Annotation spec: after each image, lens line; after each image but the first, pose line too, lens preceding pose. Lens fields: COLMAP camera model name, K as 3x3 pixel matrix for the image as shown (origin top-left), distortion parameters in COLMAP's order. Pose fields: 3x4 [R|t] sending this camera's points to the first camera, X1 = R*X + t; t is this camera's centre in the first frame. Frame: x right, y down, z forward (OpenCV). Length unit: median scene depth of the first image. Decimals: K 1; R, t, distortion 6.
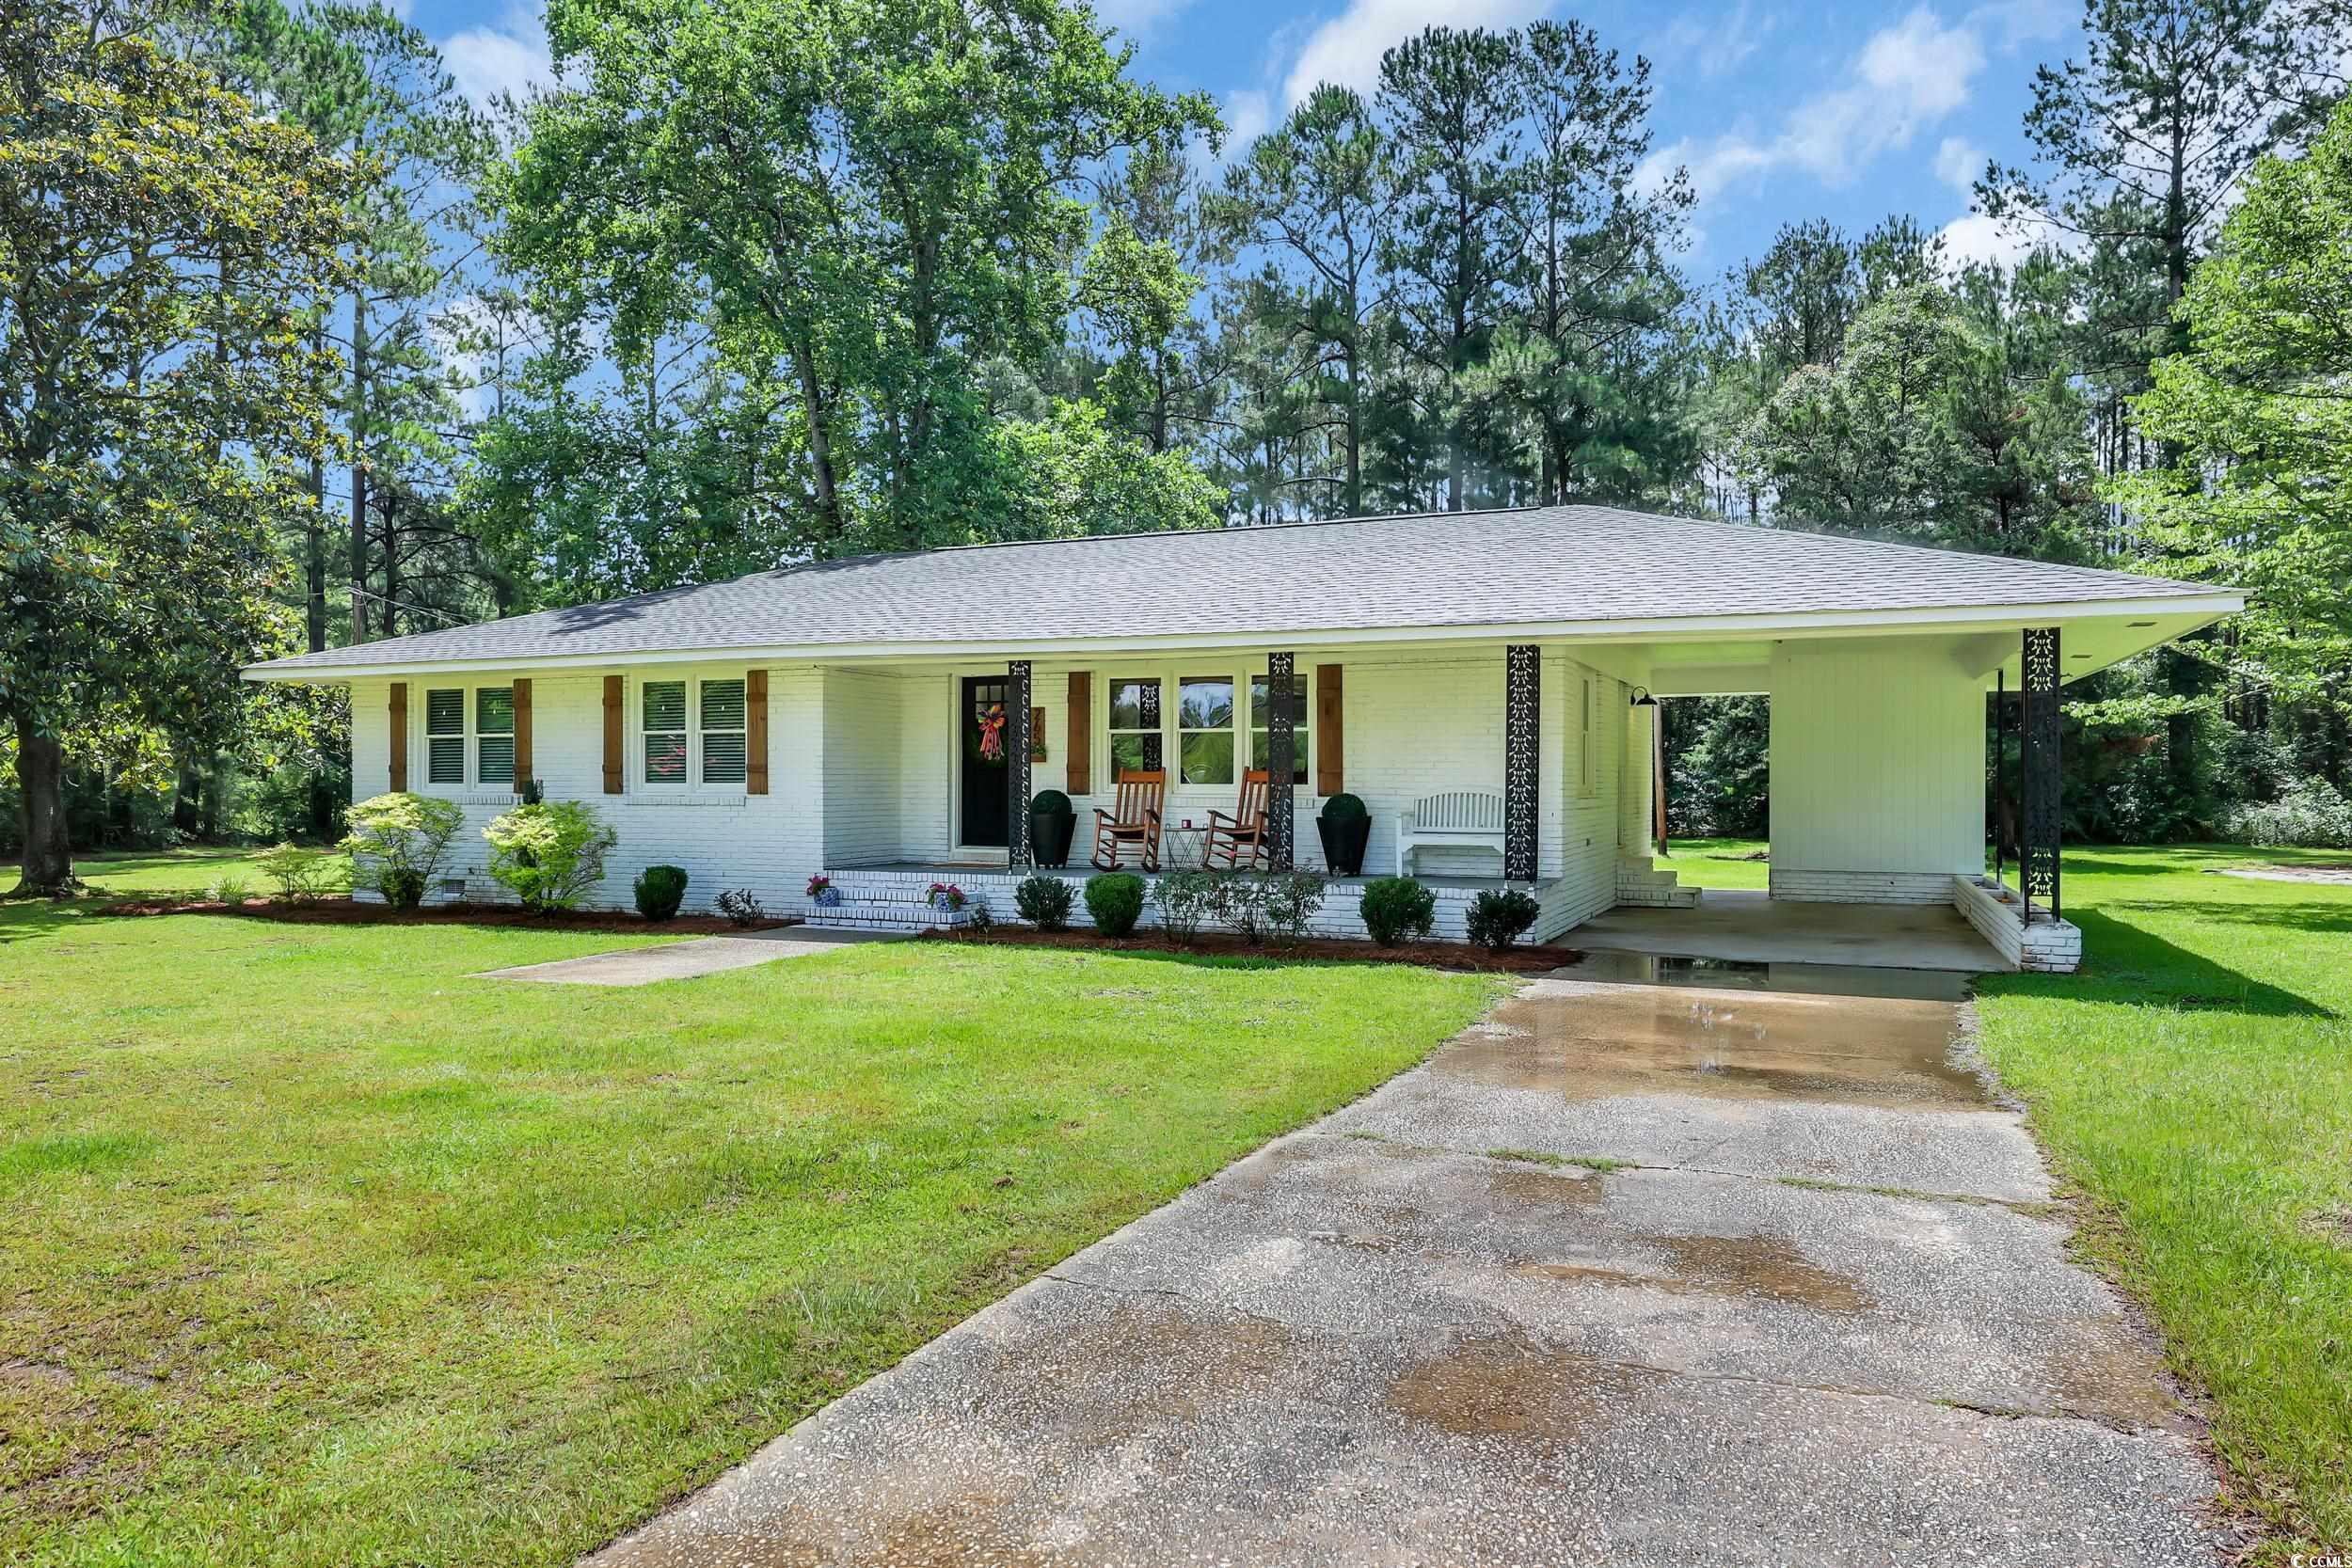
lens RADIAL K [[1301.0, 0, 1175.7], [0, 1301.0, 845.3], [0, 0, 1]] dist [0.002051, -0.000295]
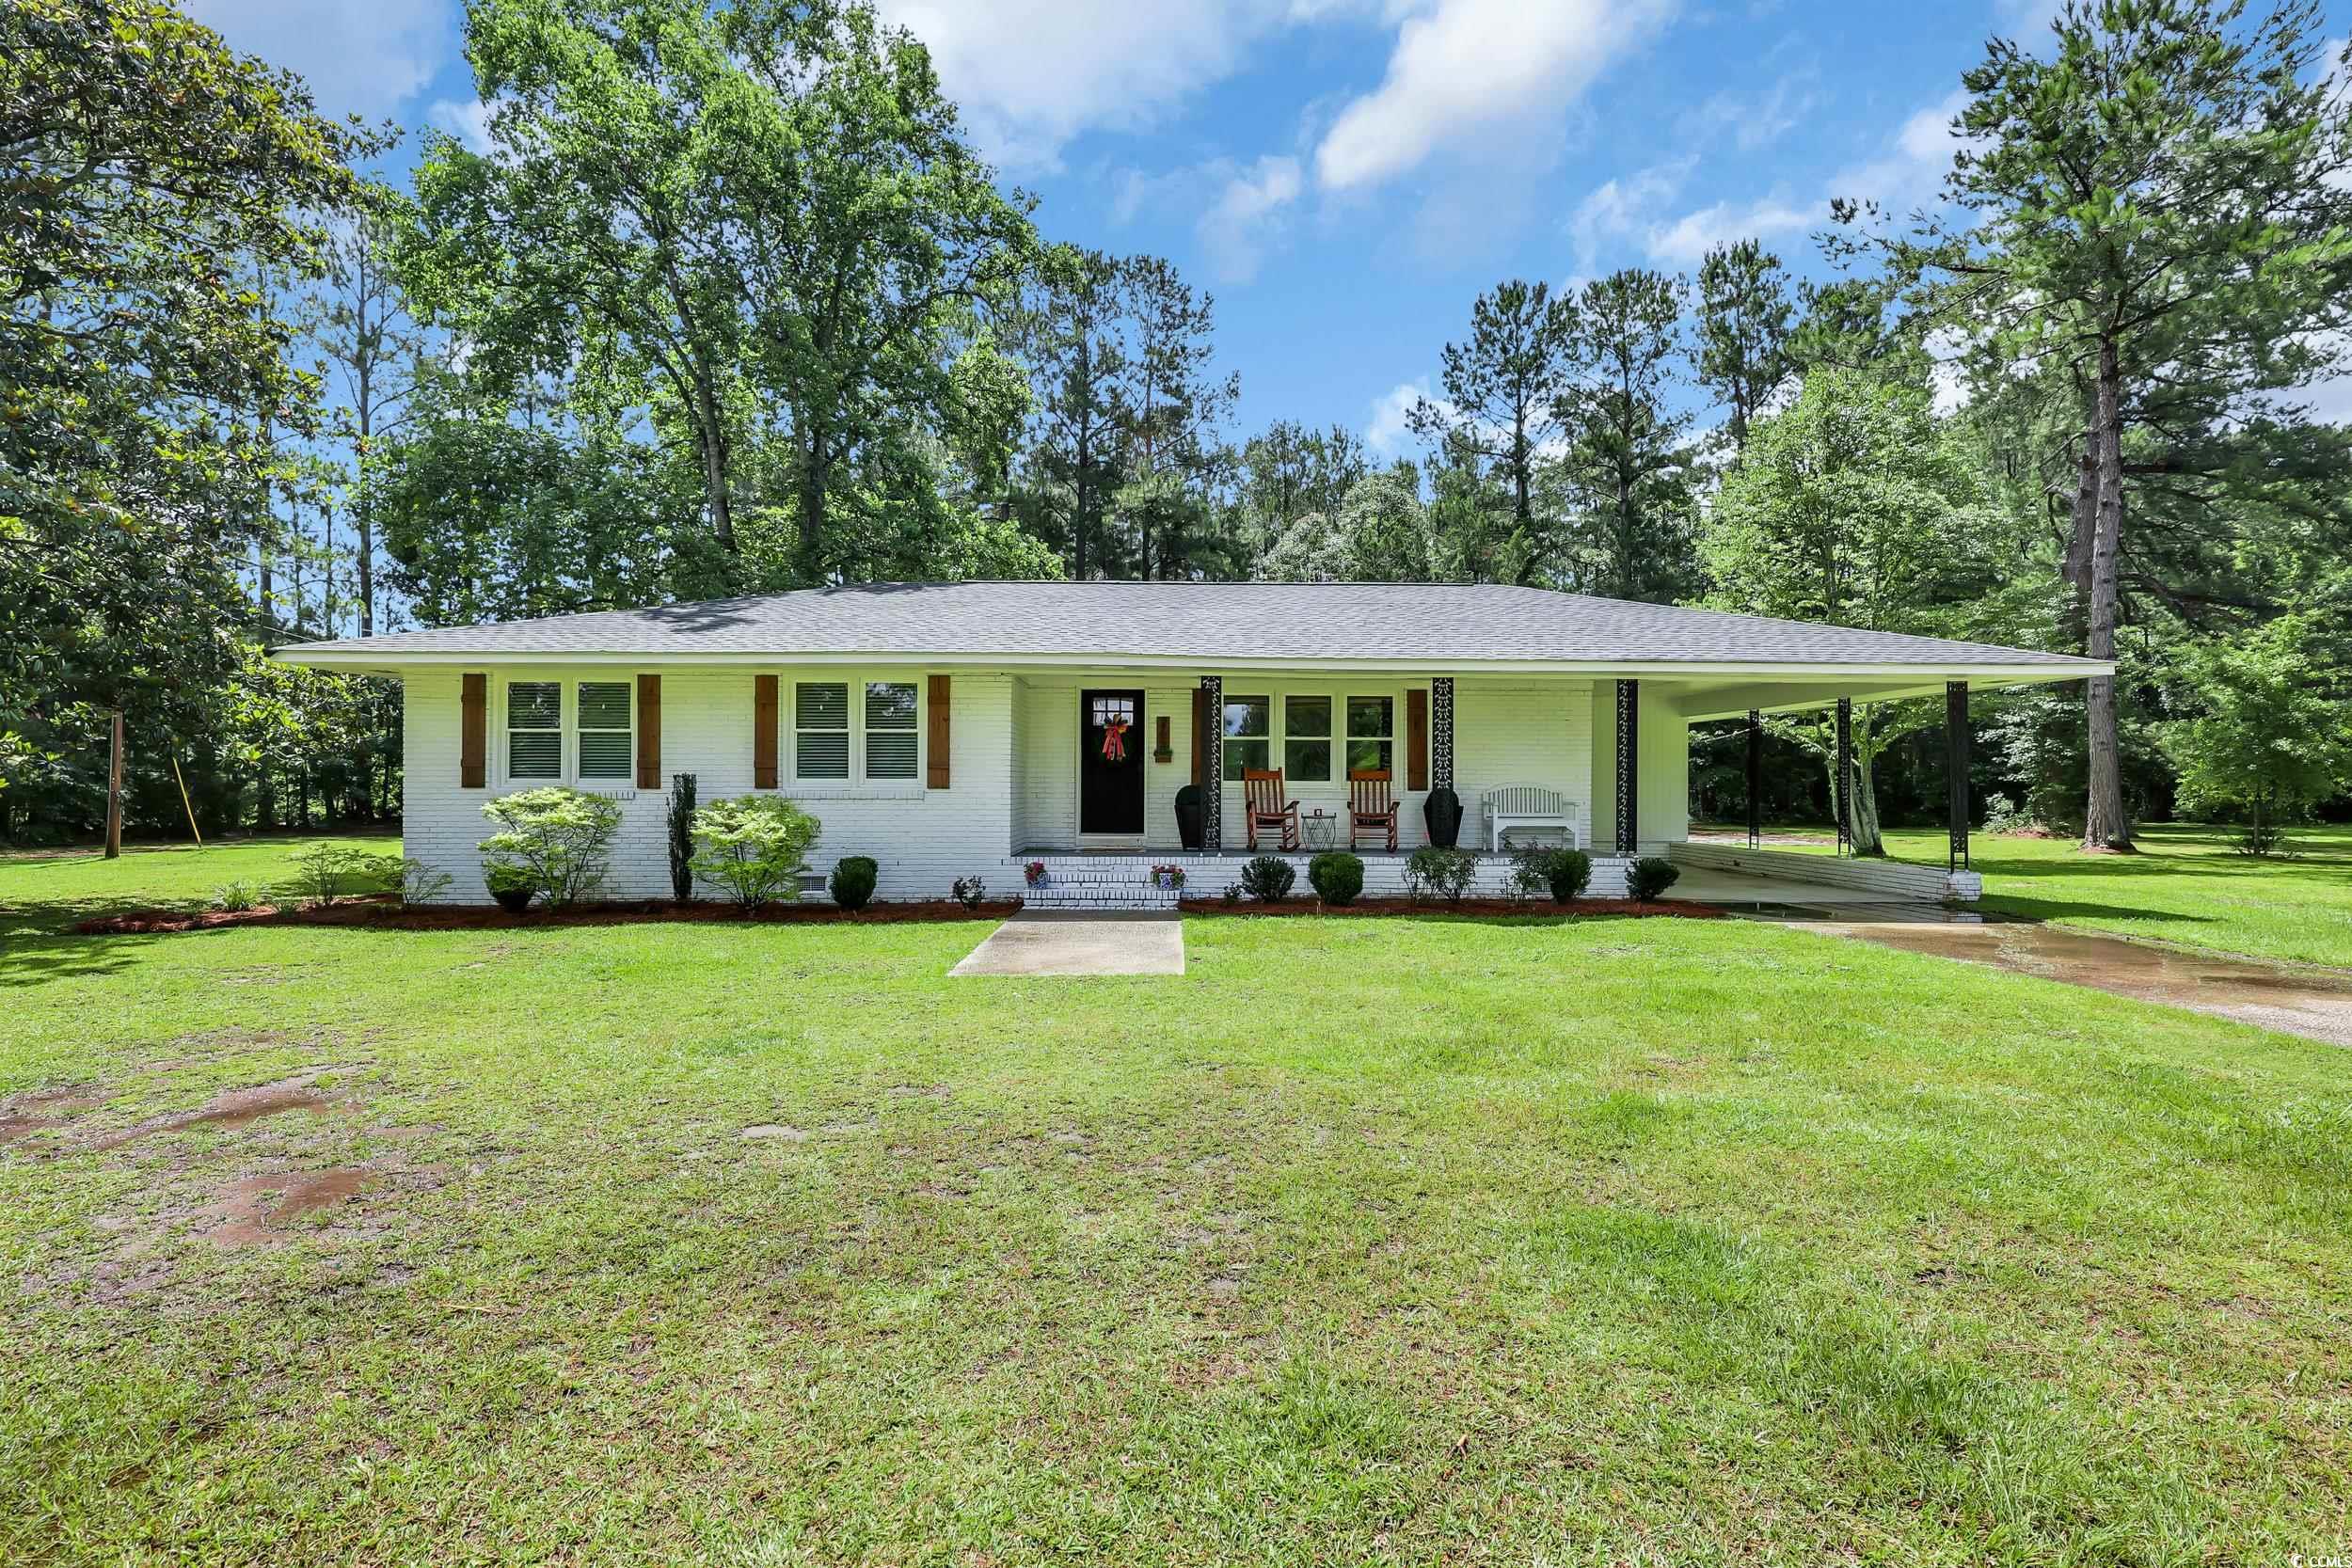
lens RADIAL K [[949.7, 0, 1171.6], [0, 949.7, 794.2], [0, 0, 1]] dist [-0.000009, 0.000025]
pose [[0.934248, -0.001748, 0.356620, -0.410683], [0.014764, 0.999320, -0.033781, -0.004665], [-0.356319, 0.036825, 0.933639, 0.182711]]
